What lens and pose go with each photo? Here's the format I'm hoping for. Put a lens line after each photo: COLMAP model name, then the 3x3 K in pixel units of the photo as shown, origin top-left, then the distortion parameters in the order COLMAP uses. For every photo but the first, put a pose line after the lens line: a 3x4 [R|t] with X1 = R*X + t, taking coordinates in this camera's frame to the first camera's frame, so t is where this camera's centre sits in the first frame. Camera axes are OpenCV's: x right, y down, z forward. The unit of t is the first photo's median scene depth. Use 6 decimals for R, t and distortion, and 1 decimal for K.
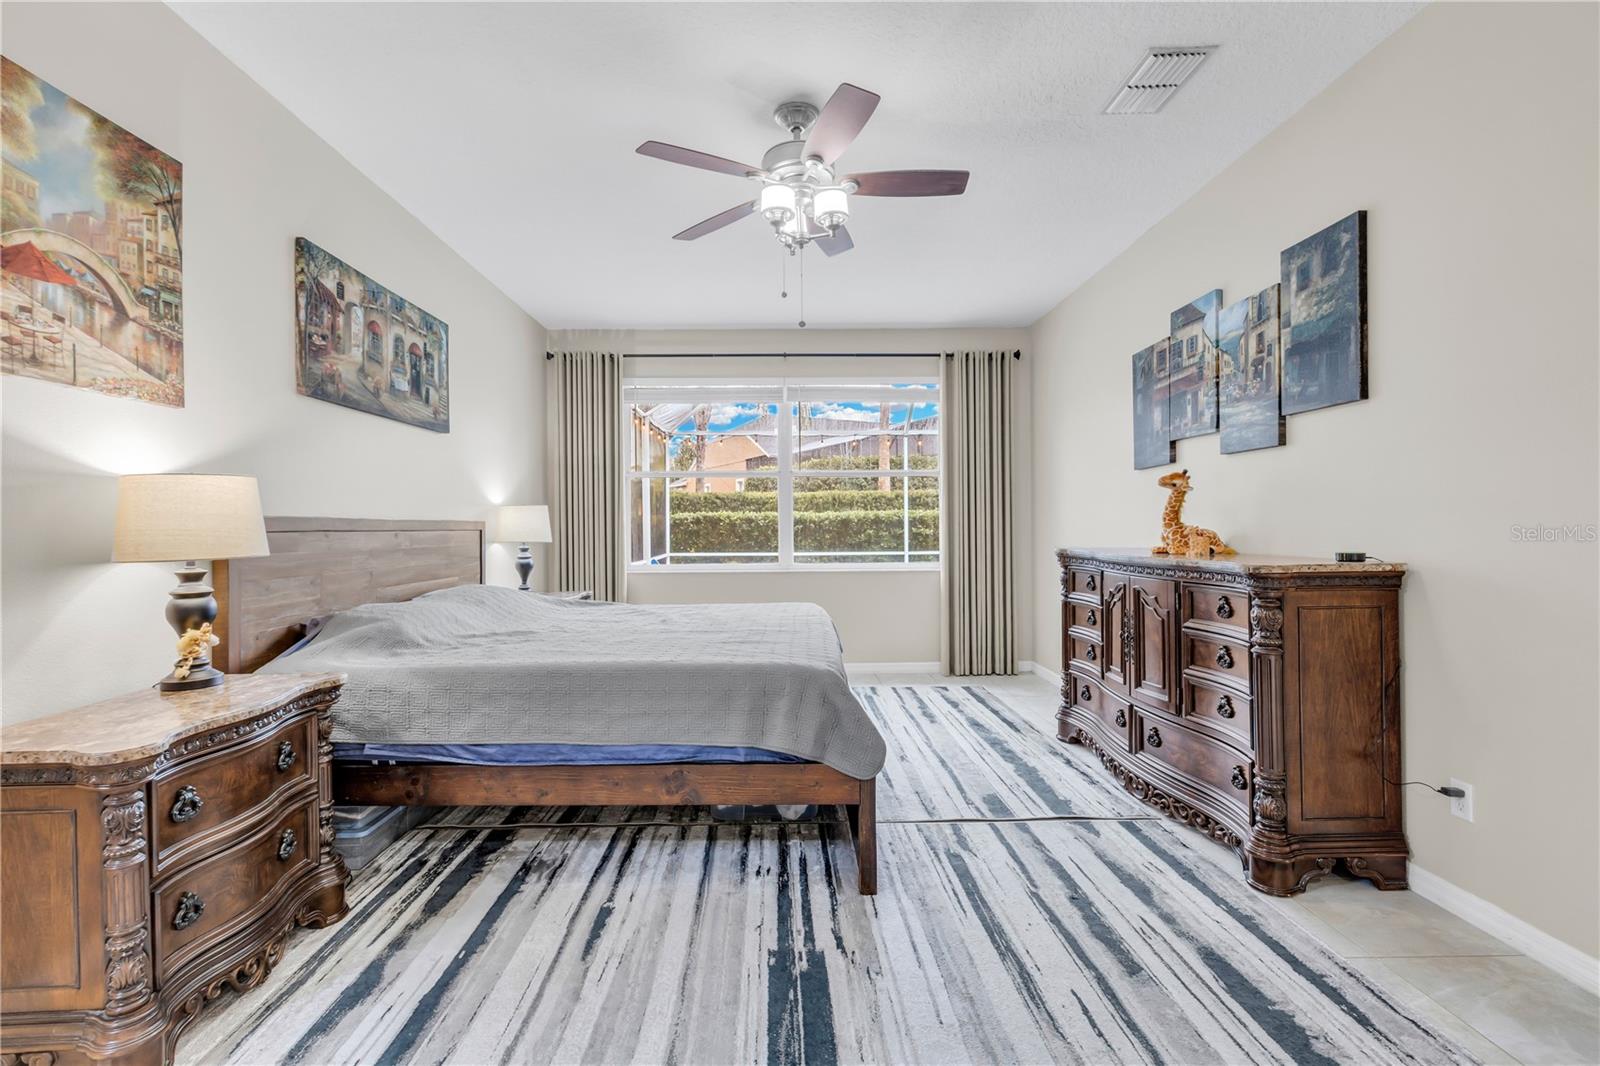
lens RADIAL K [[716.1, 0, 801.8], [0, 716.1, 529.4], [0, 0, 1]] dist [0.003514, -0.000058]
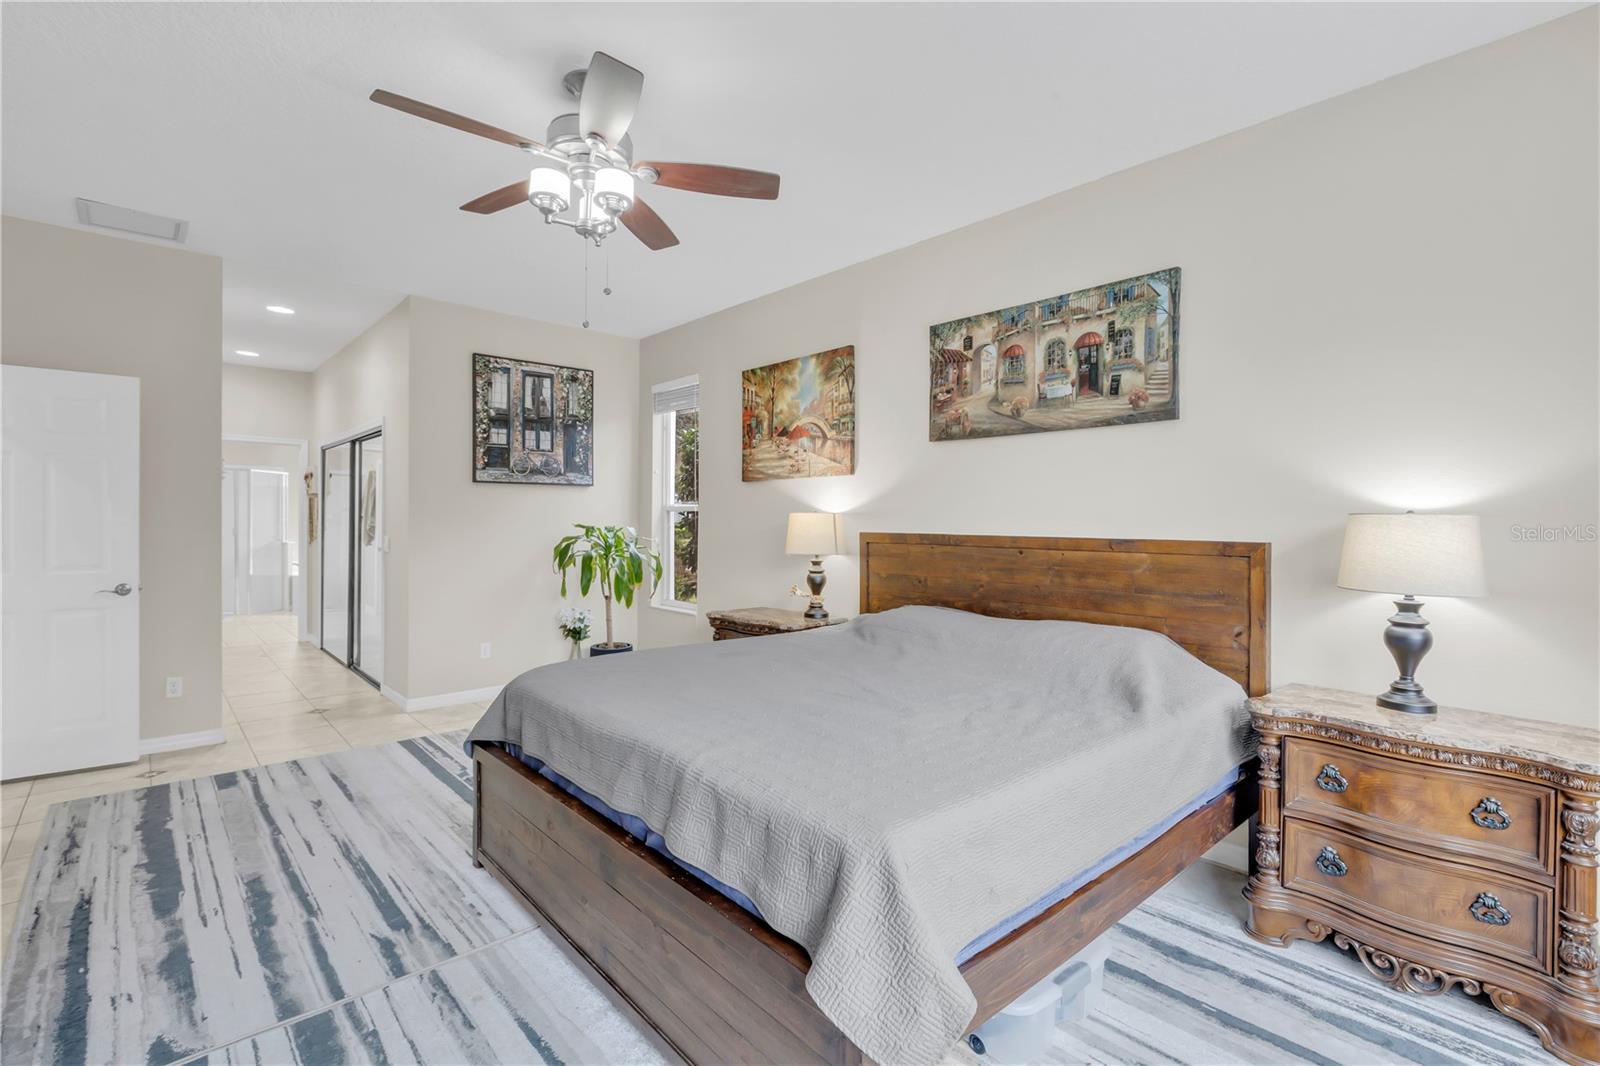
lens RADIAL K [[747.2, 0, 804.2], [0, 747.2, 524.4], [0, 0, 1]] dist [-0.004165, 0.000325]
pose [[-0.760469, 0.014268, -0.649218, 0.476414], [0.001810, 0.999801, 0.019852, -0.073742], [0.649372, 0.013921, -0.760344, 2.270522]]
